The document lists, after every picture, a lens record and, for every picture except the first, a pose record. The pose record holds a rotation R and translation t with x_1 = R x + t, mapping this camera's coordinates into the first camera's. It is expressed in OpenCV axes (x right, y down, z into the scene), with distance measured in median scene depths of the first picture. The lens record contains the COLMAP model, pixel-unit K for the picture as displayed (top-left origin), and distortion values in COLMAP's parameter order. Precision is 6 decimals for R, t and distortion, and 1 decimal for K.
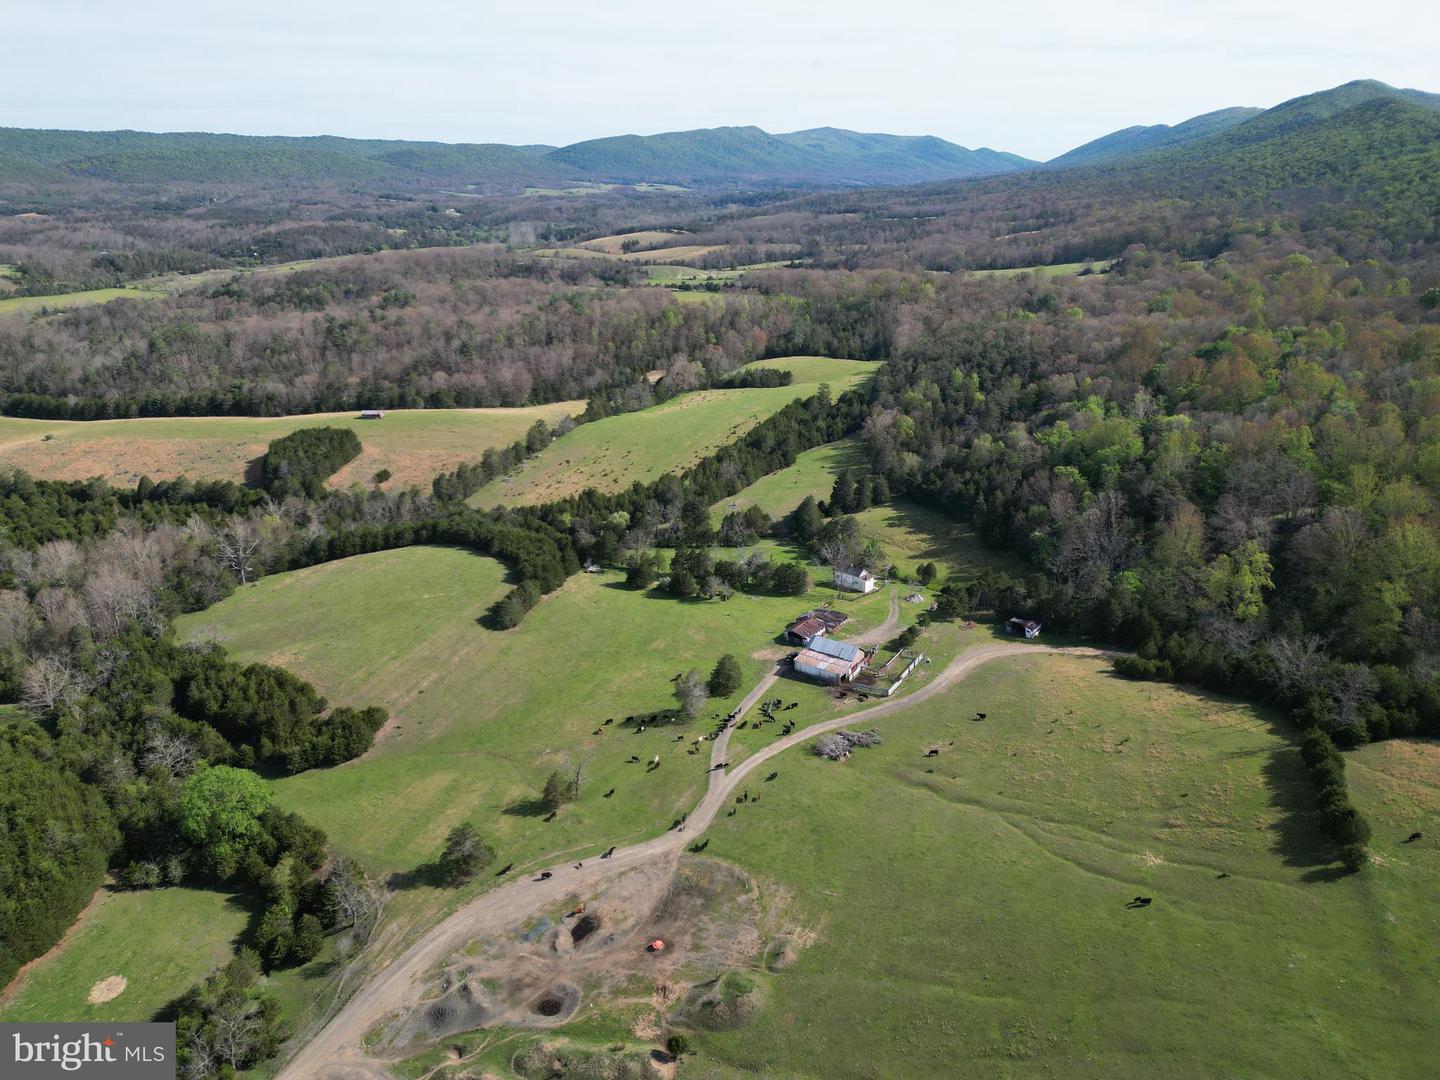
lens RADIAL K [[997.2, 0, 714.2], [0, 997.2, 538.7], [0, 0, 1]] dist [0.073480, -0.062264]
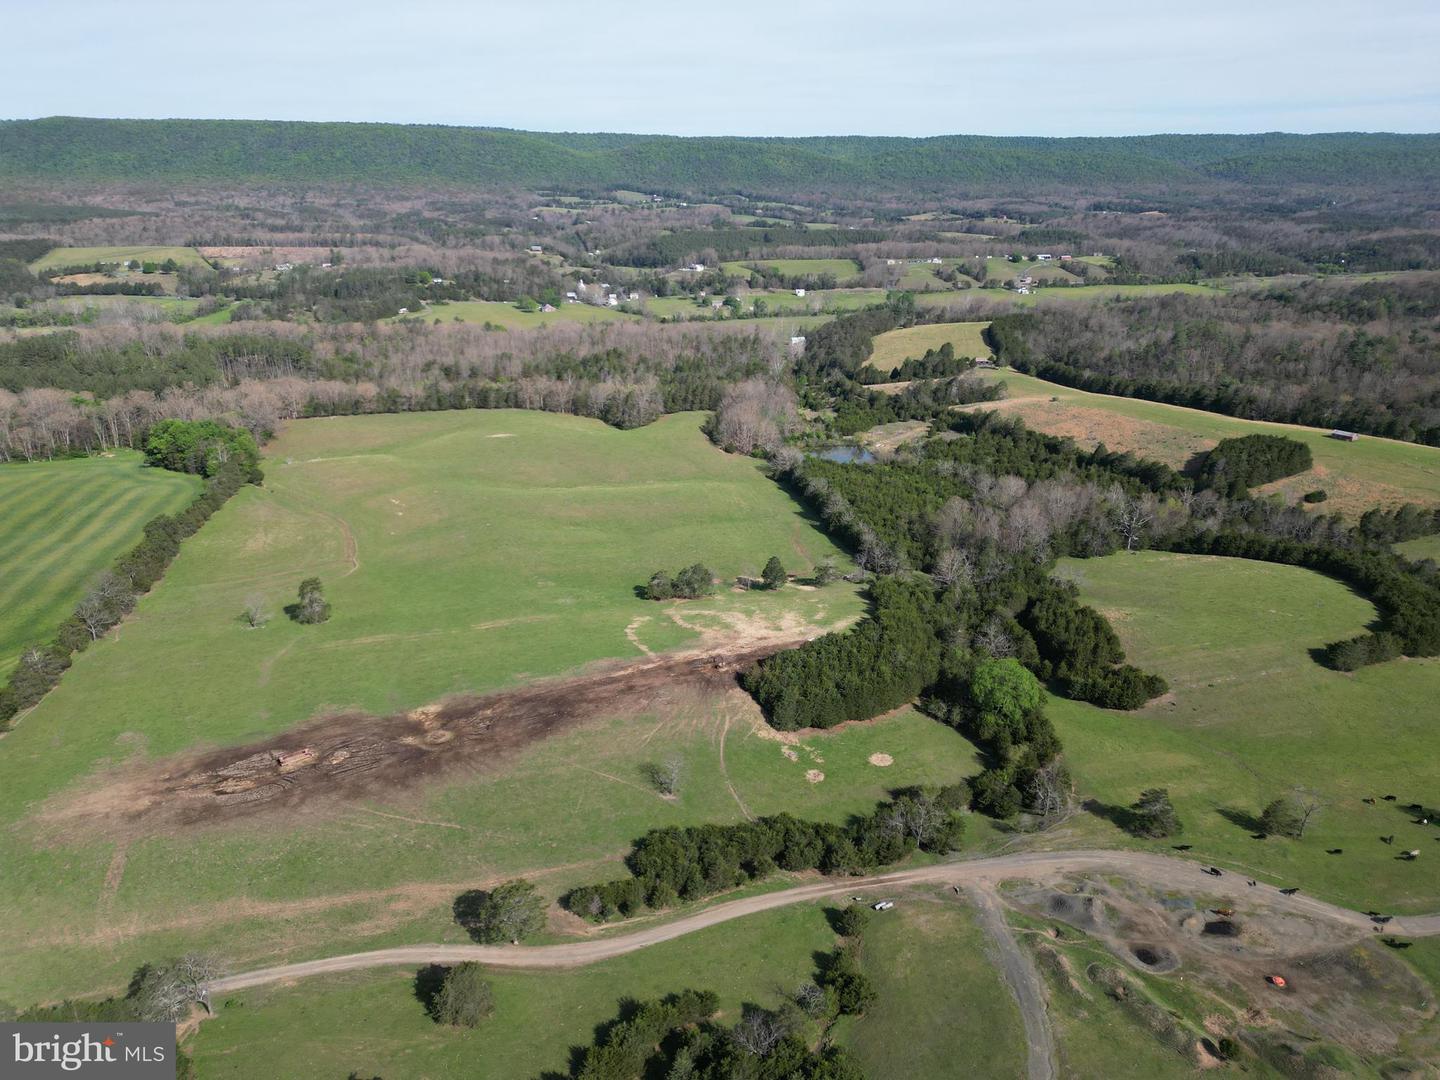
lens RADIAL K [[997.2, 0, 718.5], [0, 997.2, 544.6], [0, 0, 1]] dist [0.073480, -0.062264]
pose [[0.568260, 0.296097, -0.767729, 0.110948], [-0.292617, 0.944742, 0.147777, 0.005253], [0.769062, 0.140675, 0.623502, -0.041958]]
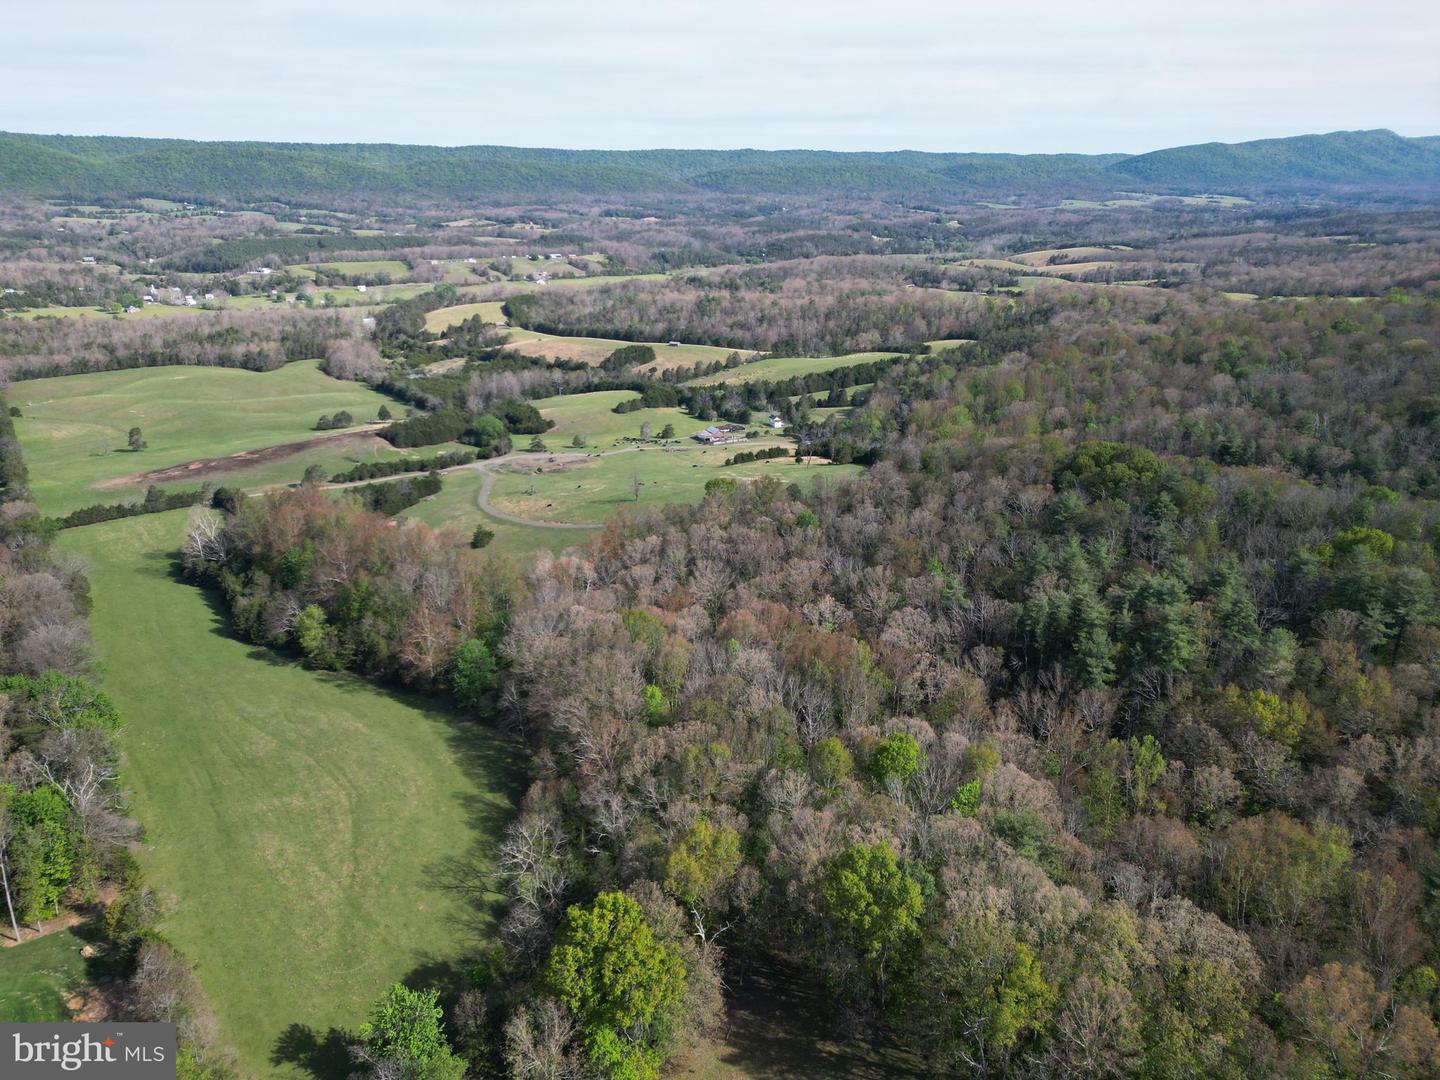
lens RADIAL K [[997.2, 0, 718.2], [0, 997.2, 543.2], [0, 0, 1]] dist [0.073480, -0.062264]
pose [[0.855148, 0.188404, -0.482934, 0.843651], [-0.188771, 0.980829, 0.048381, 0.163146], [0.482791, 0.049791, 0.874319, -0.680631]]
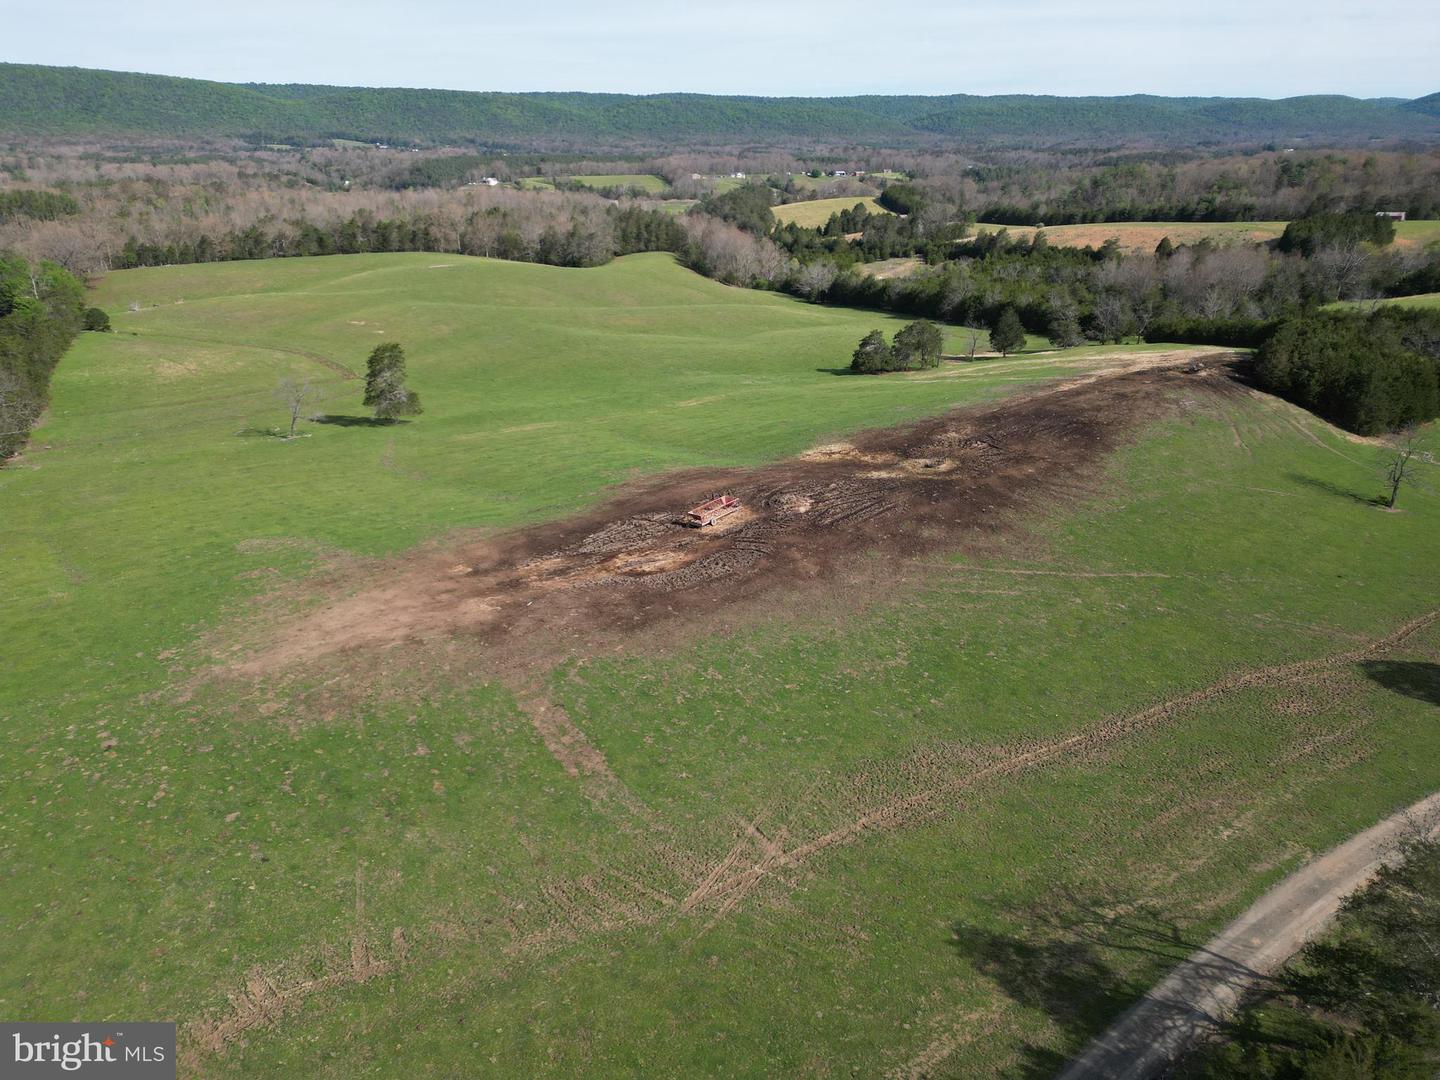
lens RADIAL K [[997.2, 0, 718.1], [0, 997.2, 542.8], [0, 0, 1]] dist [0.073480, -0.062264]
pose [[0.772119, 0.234672, -0.590560, -0.243843], [-0.219839, 0.970576, 0.098254, 0.239465], [0.596241, 0.053965, 0.800990, -0.063340]]
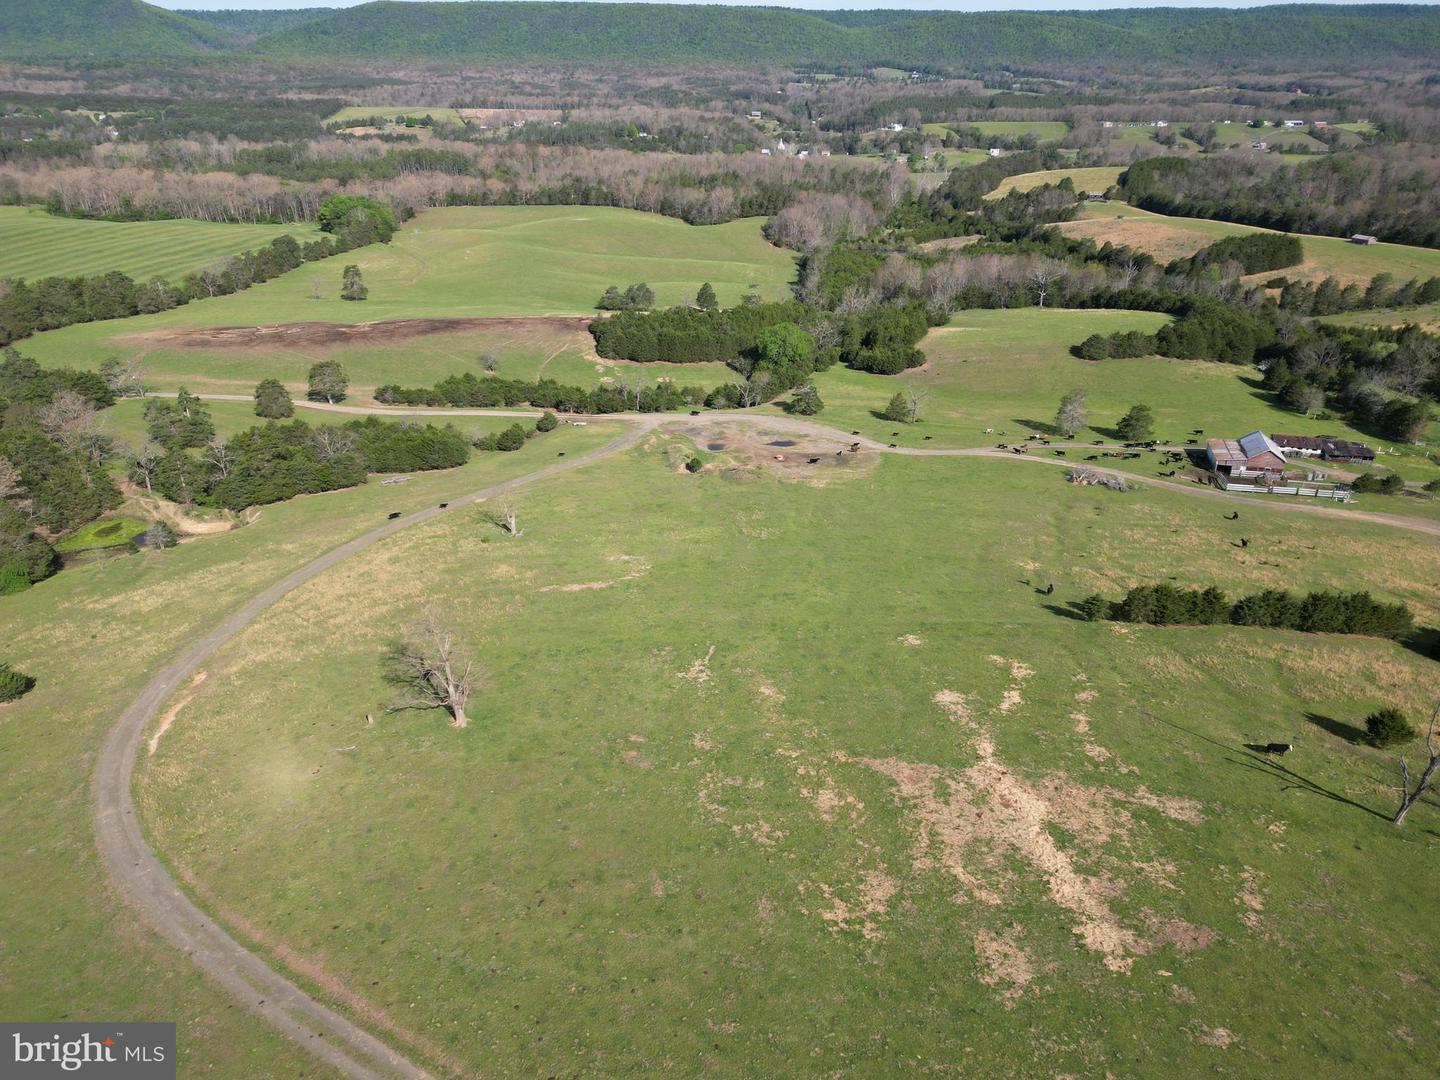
lens RADIAL K [[997.2, 0, 720.2], [0, 997.2, 546.6], [0, 0, 1]] dist [0.073480, -0.062264]
pose [[0.327969, 0.416565, -0.847886, 0.474128], [-0.330346, 0.891437, 0.310180, 0.043246], [0.885047, 0.178366, 0.429974, 0.139354]]
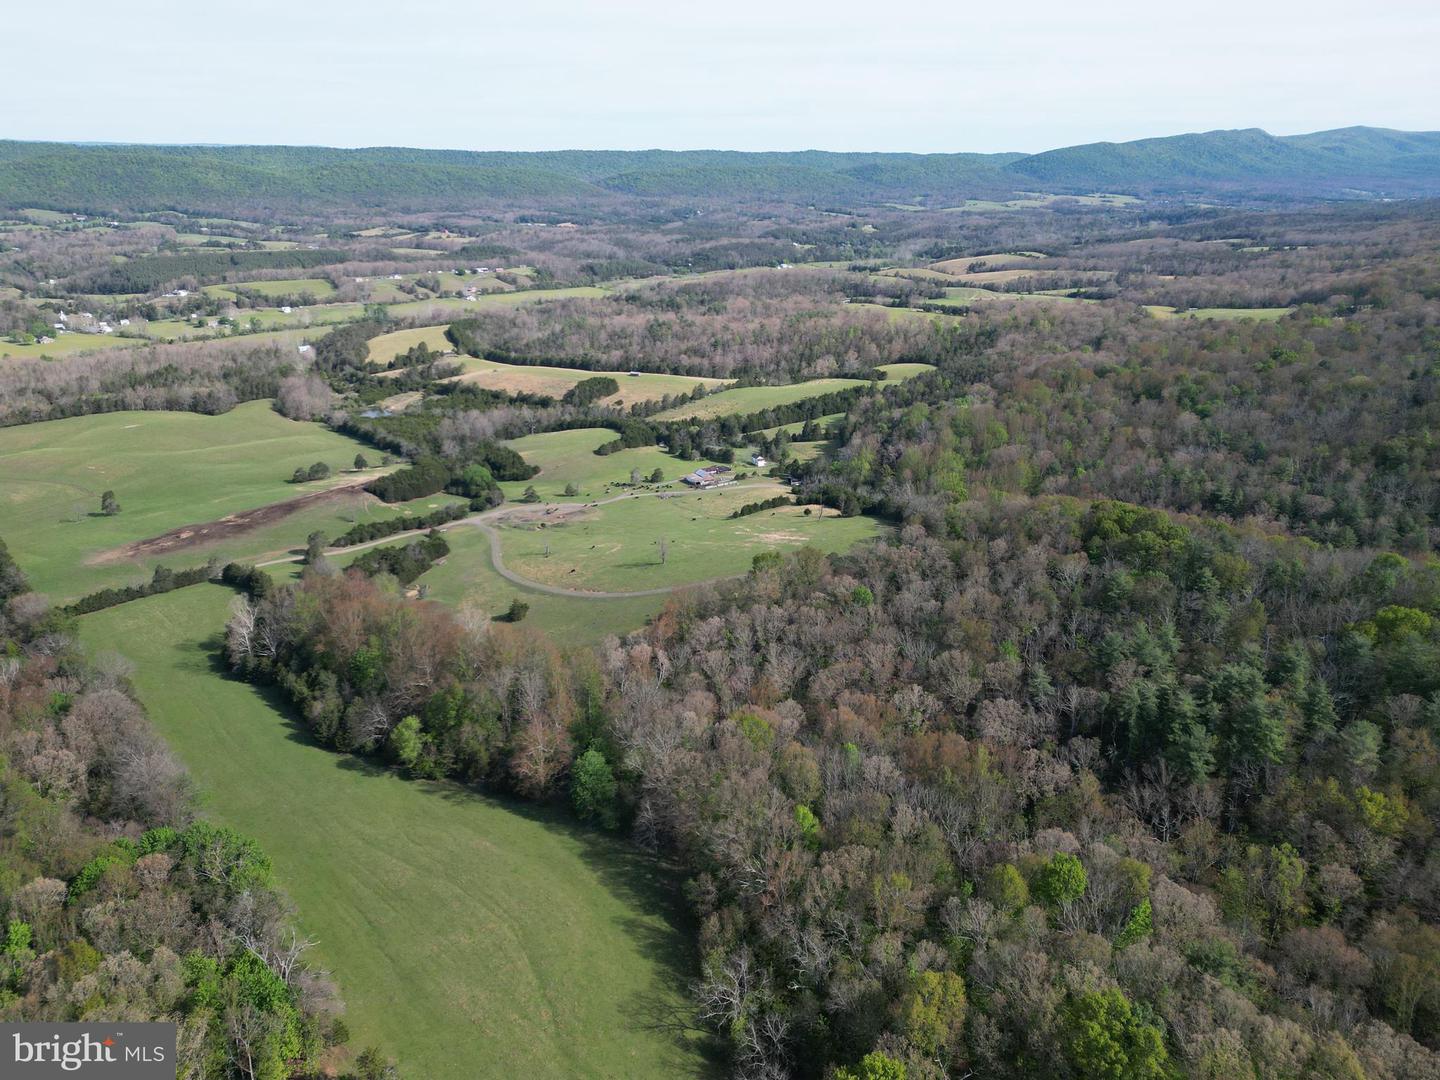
lens RADIAL K [[997.2, 0, 718.1], [0, 997.2, 542.2], [0, 0, 1]] dist [0.073480, -0.062264]
pose [[0.899314, 0.157481, -0.407963, 0.739848], [-0.156091, 0.987052, 0.036931, 0.113742], [0.408497, 0.030467, 0.912251, -0.759453]]
